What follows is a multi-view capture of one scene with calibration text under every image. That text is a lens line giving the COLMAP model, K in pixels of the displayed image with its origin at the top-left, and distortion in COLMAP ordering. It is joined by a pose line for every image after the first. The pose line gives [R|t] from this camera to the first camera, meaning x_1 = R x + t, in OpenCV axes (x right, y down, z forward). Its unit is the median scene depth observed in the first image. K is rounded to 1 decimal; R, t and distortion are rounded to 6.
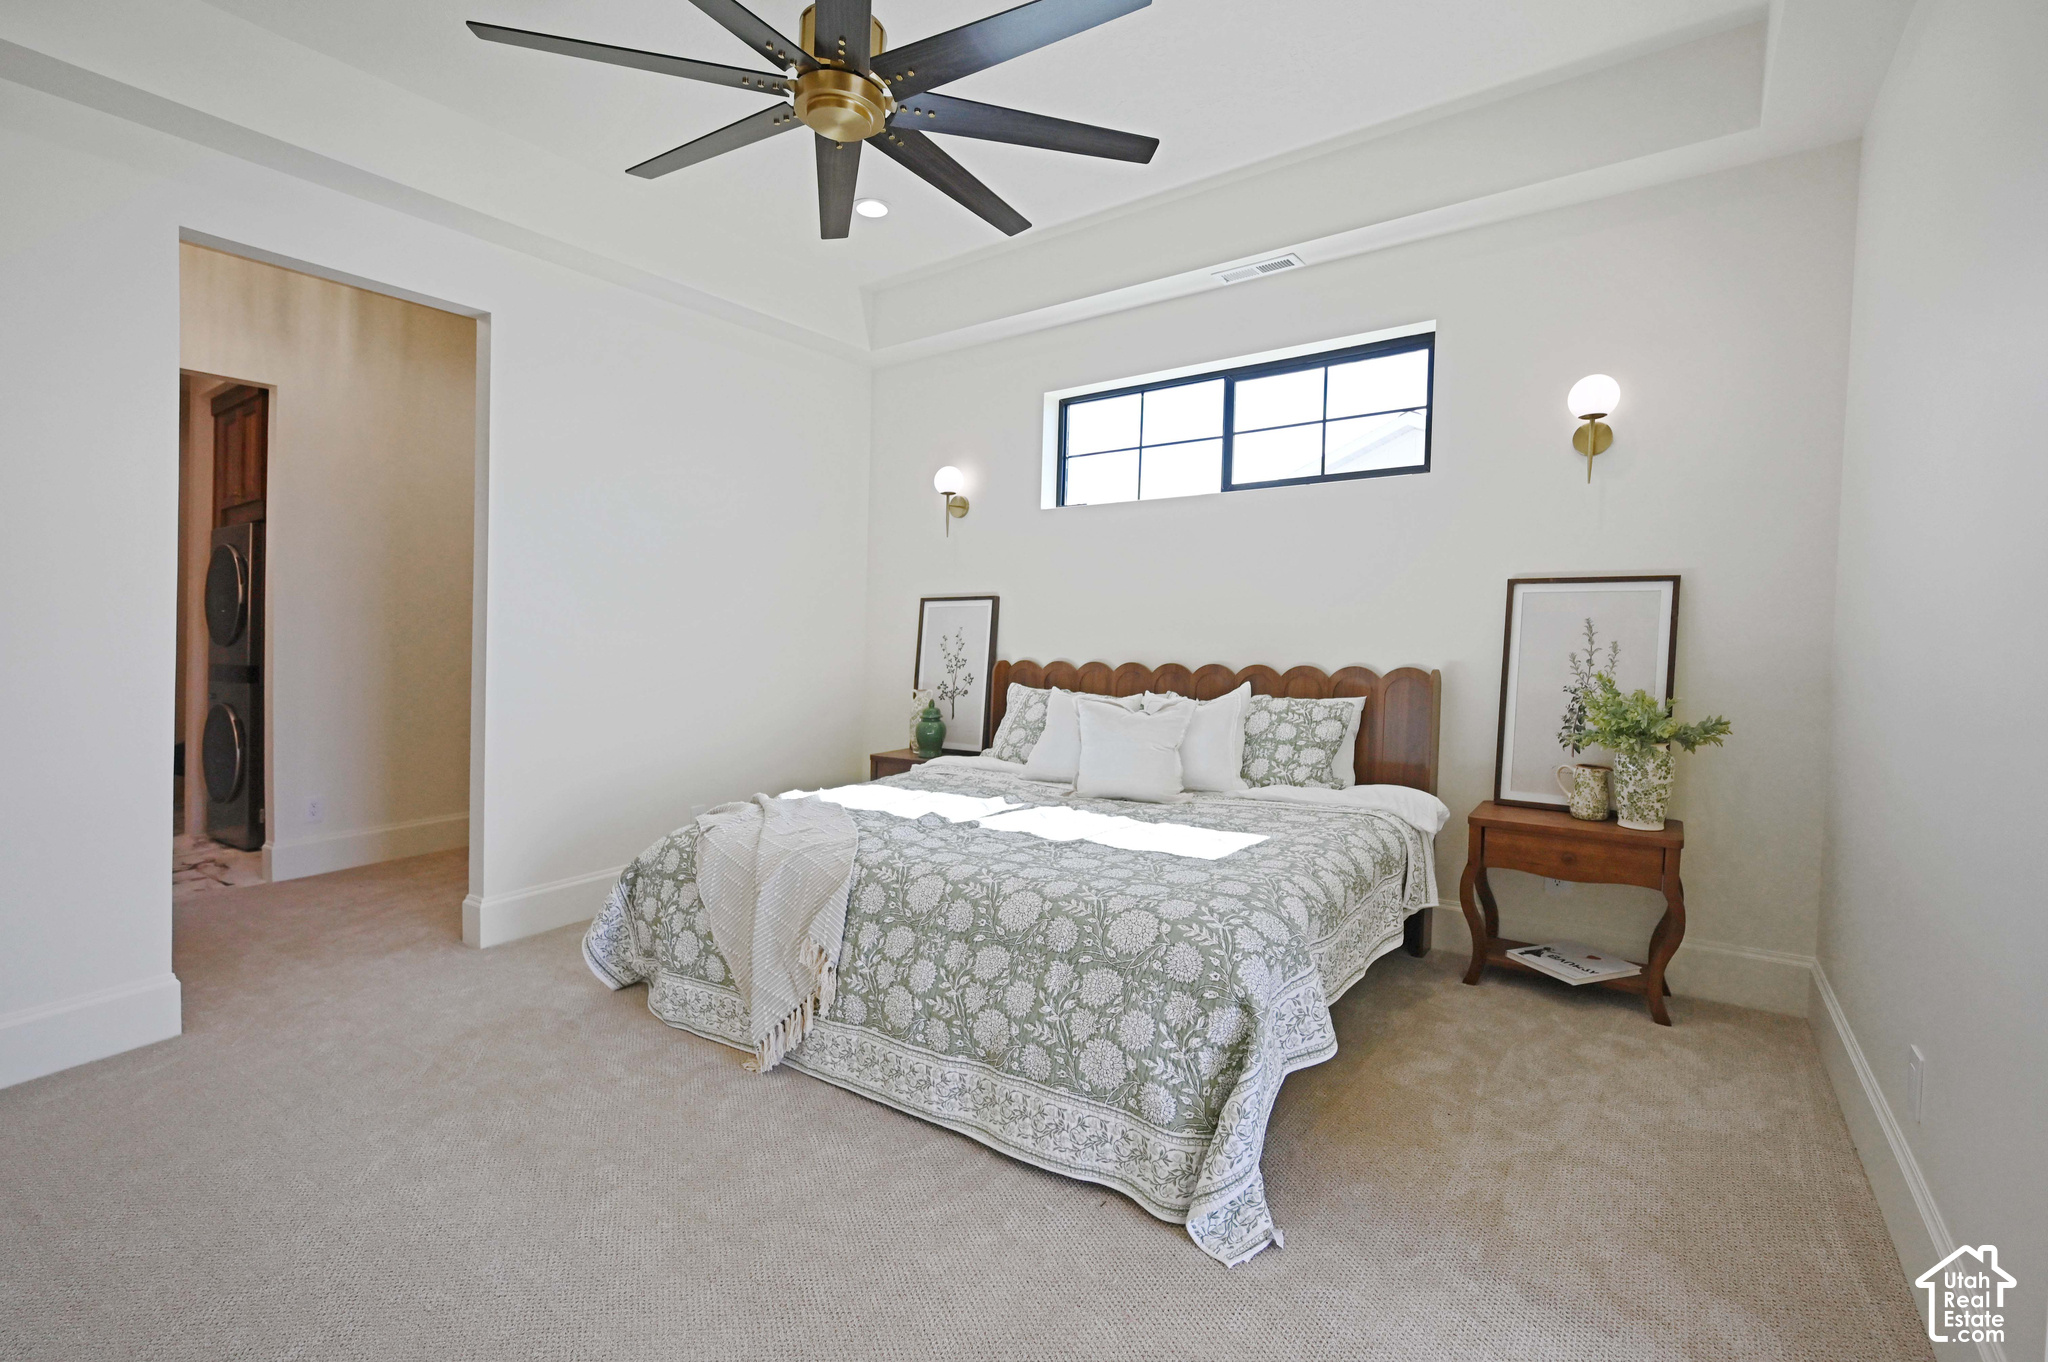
lens RADIAL K [[926.6, 0, 1021.8], [0, 926.6, 665.6], [0, 0, 1]] dist [-0.021838, 0.000029]
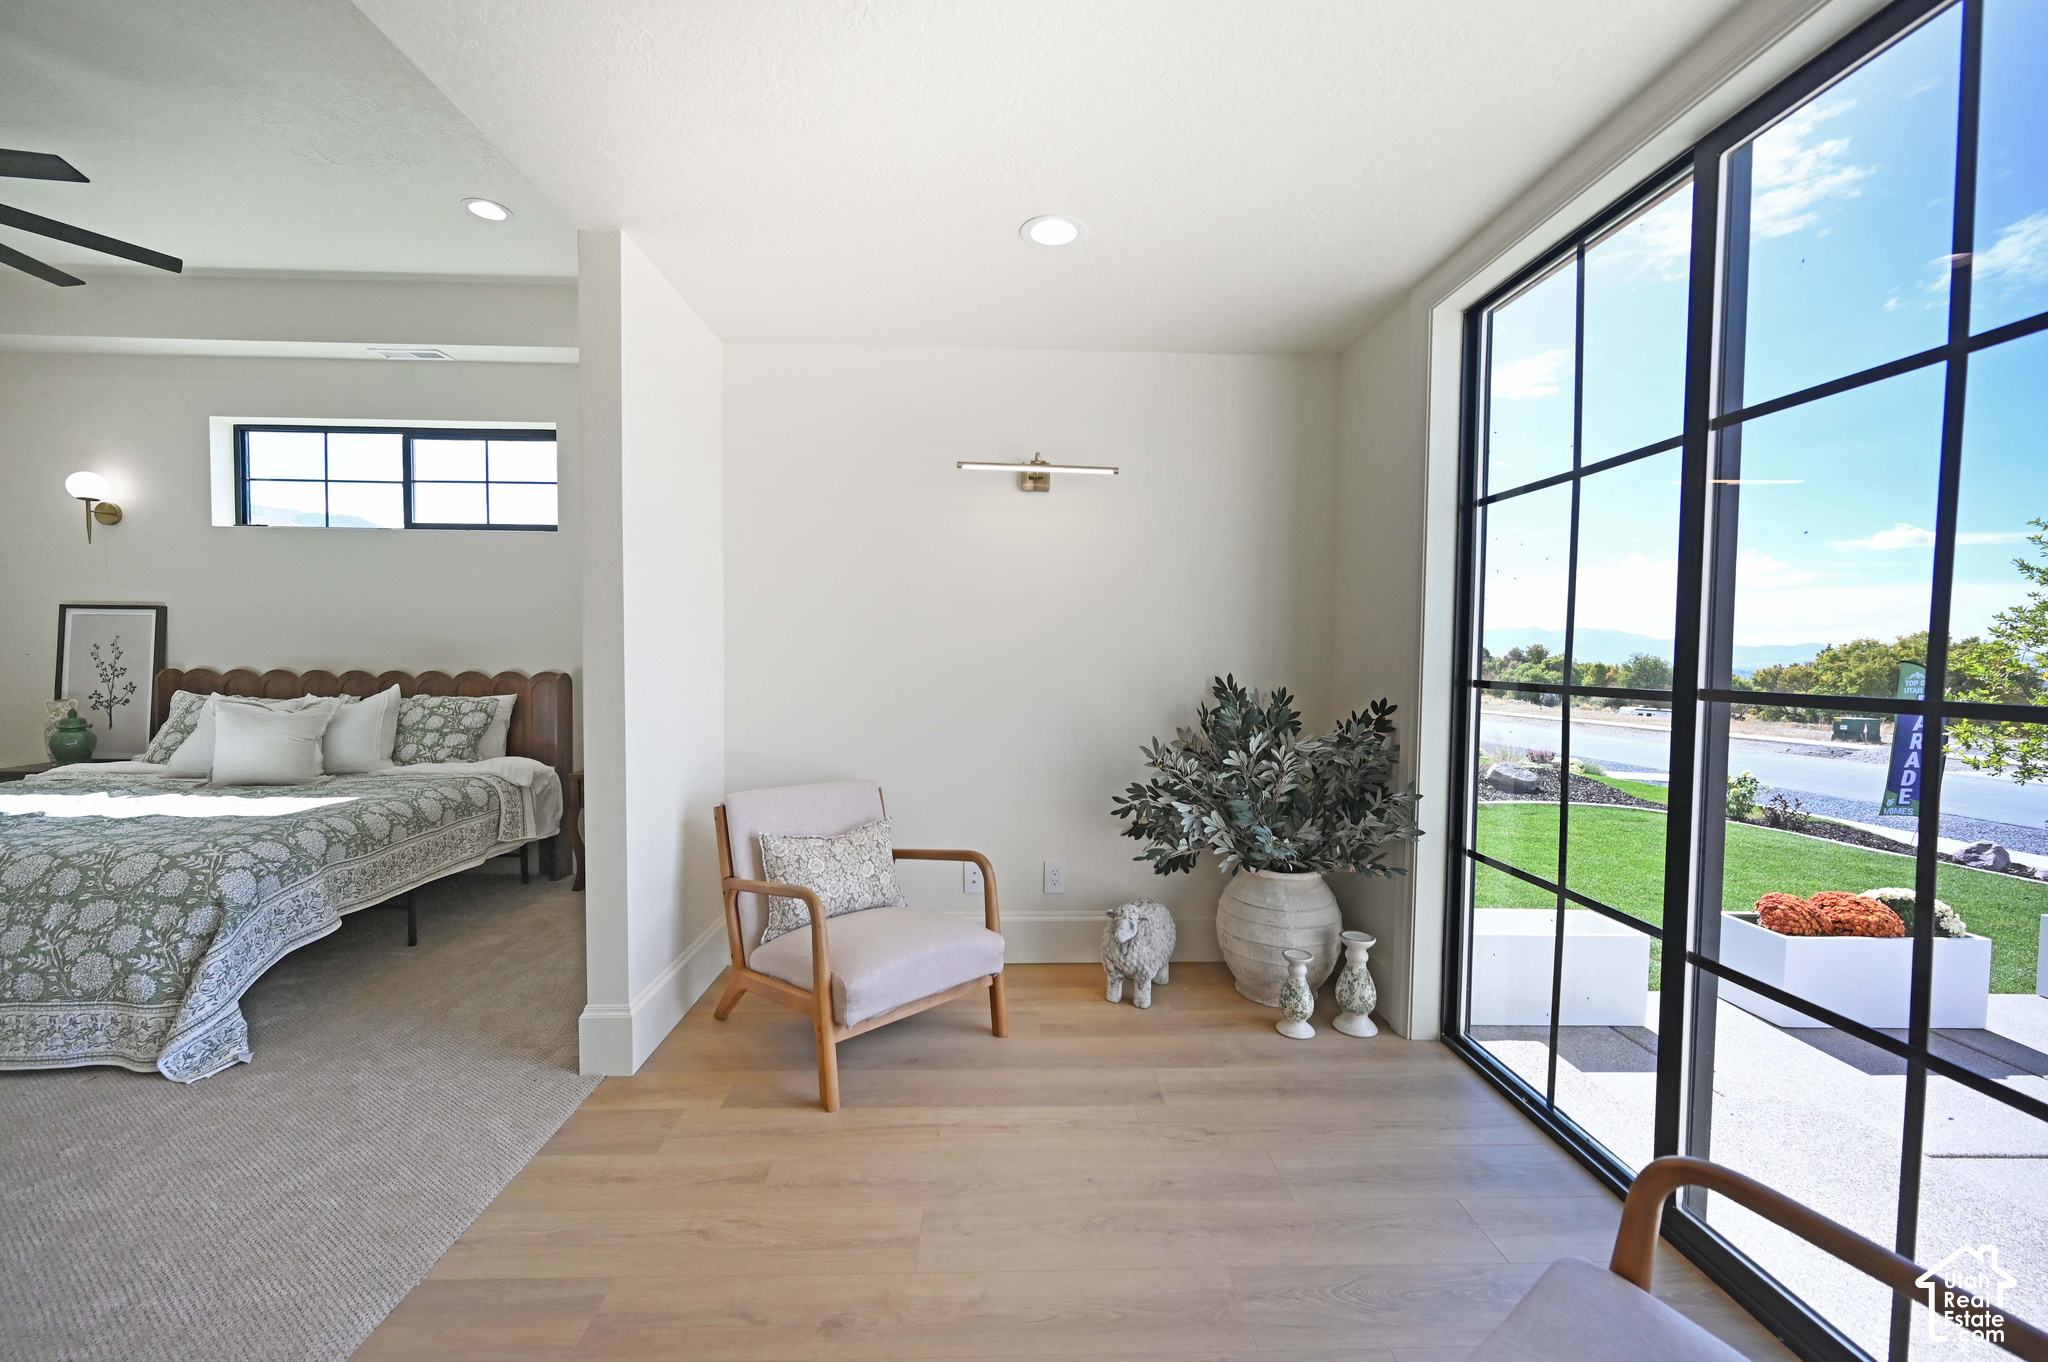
lens RADIAL K [[823.8, 0, 1024.0], [0, 823.8, 681.0], [0, 0, 1]] dist [-0.001293, -0.000762]
pose [[0.796493, -0.011828, 0.604531, 0.249132], [0.008939, 0.999930, 0.007787, 0.012848], [-0.604581, -0.000799, 0.796543, -0.410240]]
